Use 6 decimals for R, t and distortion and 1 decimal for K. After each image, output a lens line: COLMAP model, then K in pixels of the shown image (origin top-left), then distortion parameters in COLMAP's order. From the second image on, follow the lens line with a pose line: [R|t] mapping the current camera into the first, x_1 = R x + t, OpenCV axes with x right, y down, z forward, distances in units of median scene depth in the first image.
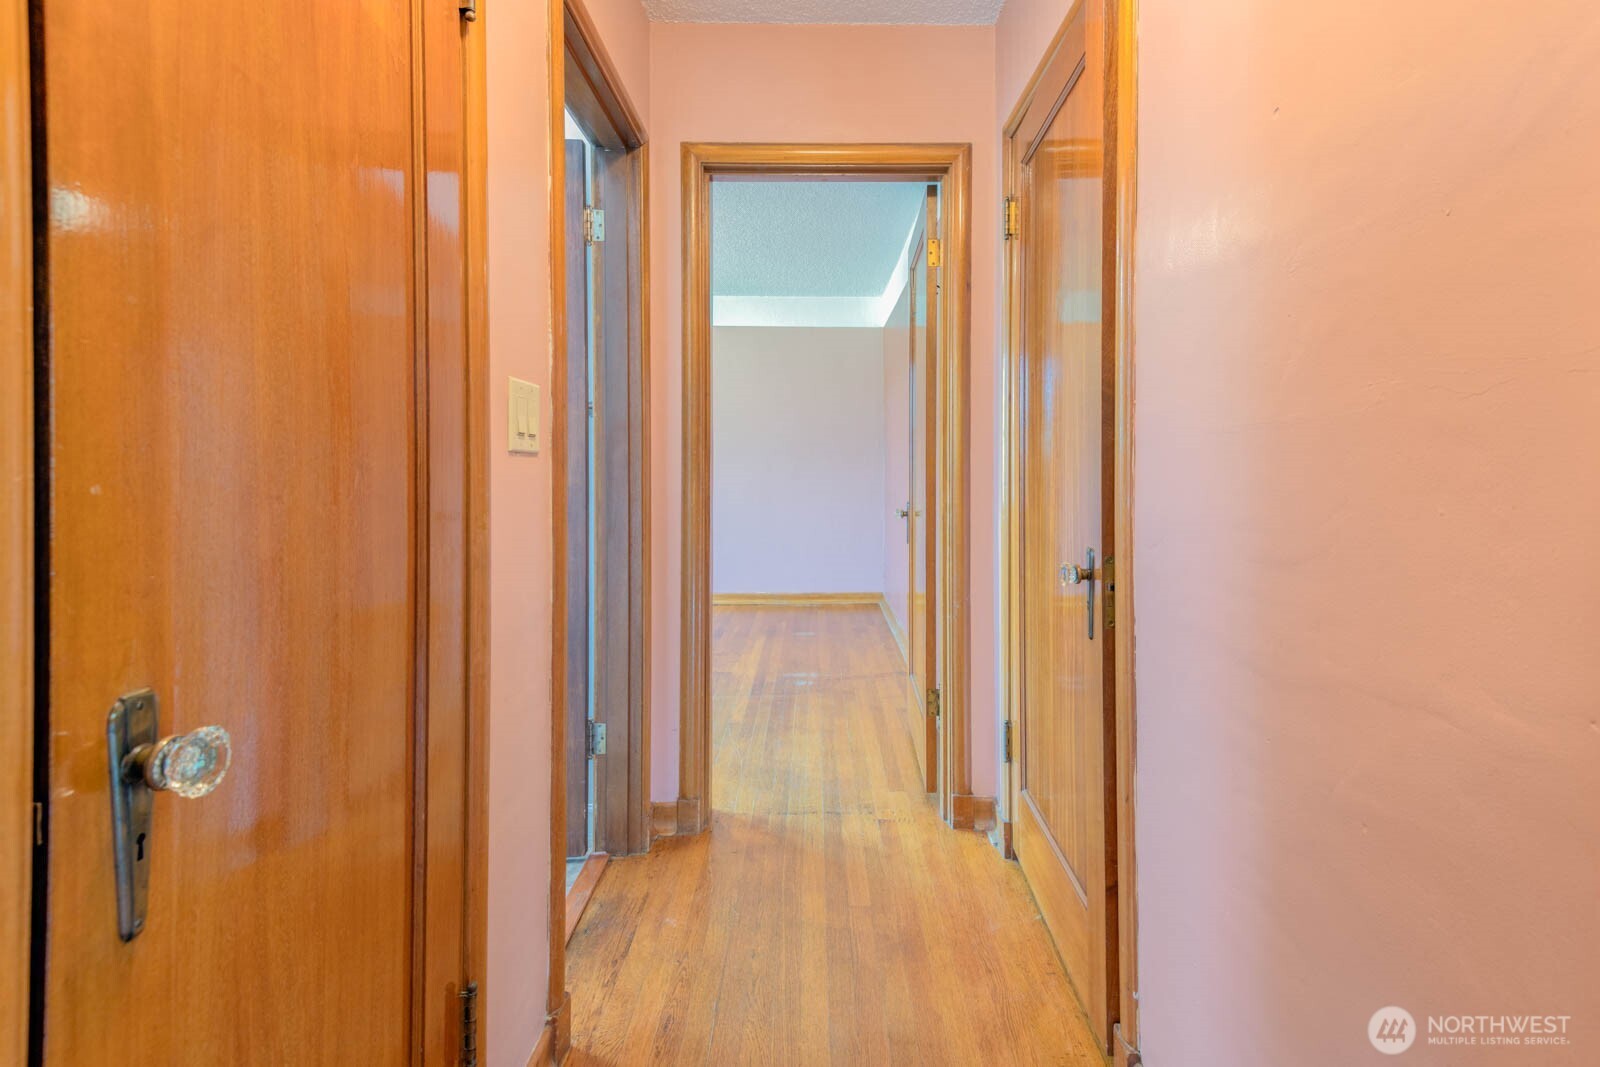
lens RADIAL K [[734.9, 0, 806.2], [0, 734.9, 476.7], [0, 0, 1]] dist [0.039020, -0.014602]
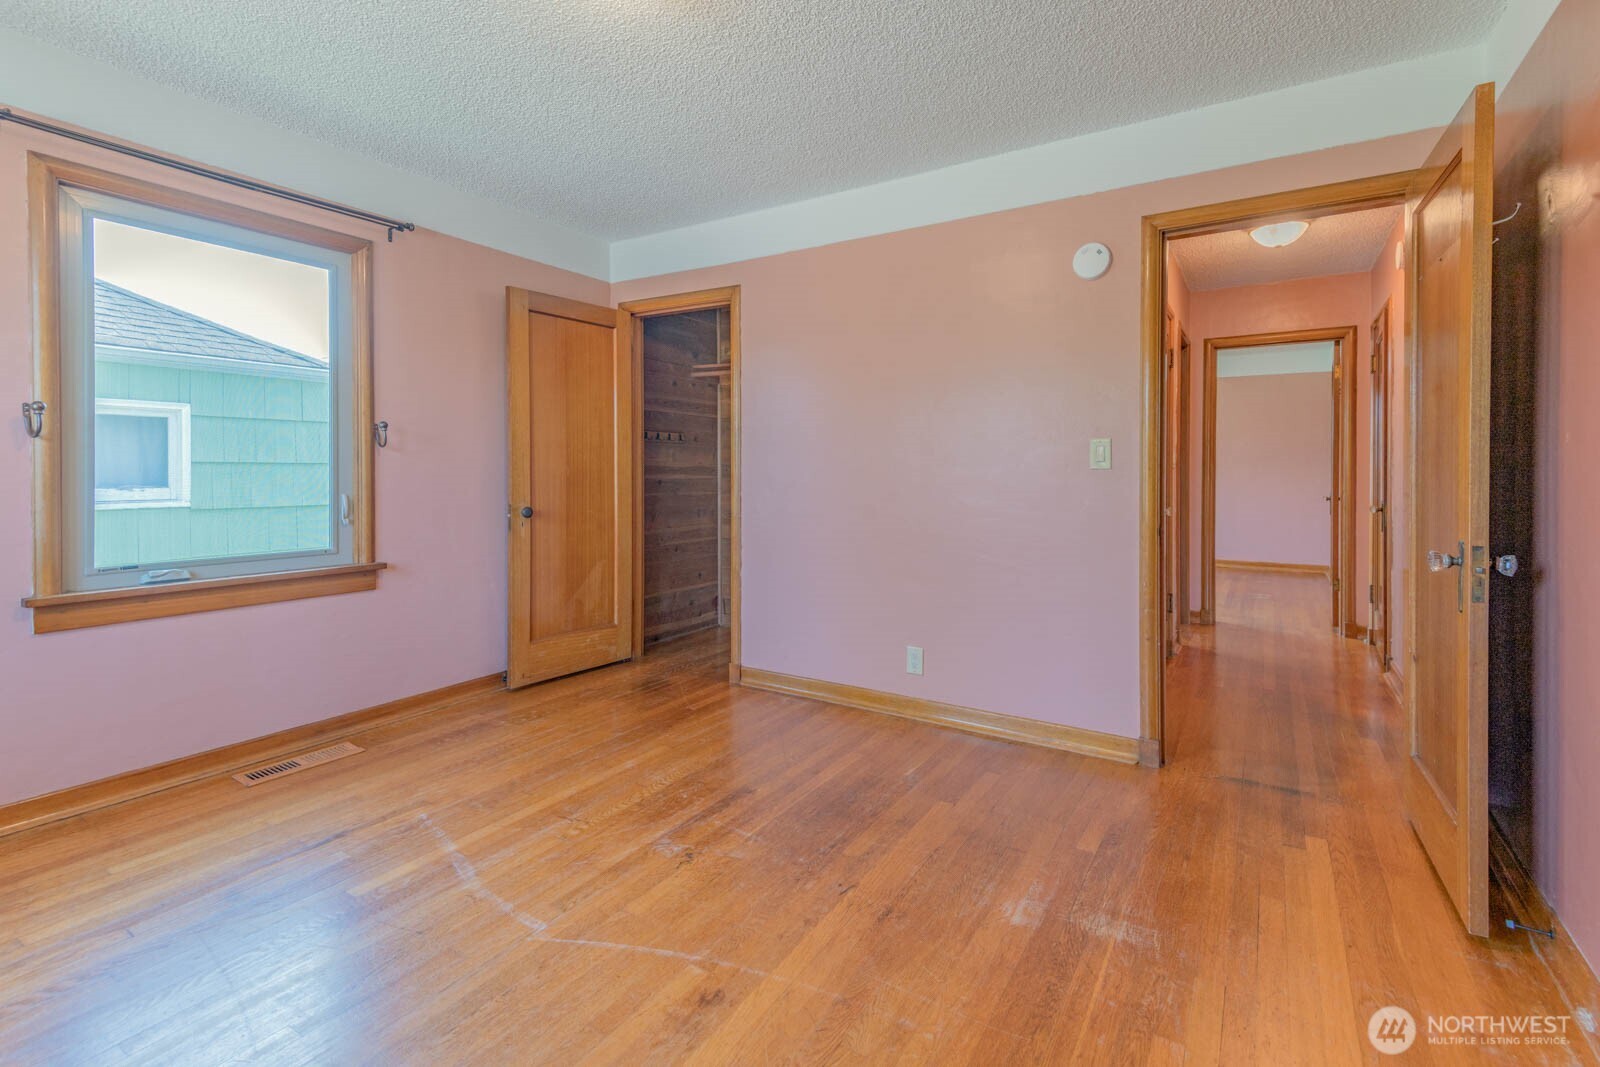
lens RADIAL K [[734.9, 0, 806.2], [0, 734.9, 476.7], [0, 0, 1]] dist [0.039020, -0.014602]
pose [[0.855593, 0.003992, -0.517633, -0.022642], [-0.005974, 0.999980, -0.002162, 0.010276], [0.517614, 0.004942, 0.855600, -1.709337]]
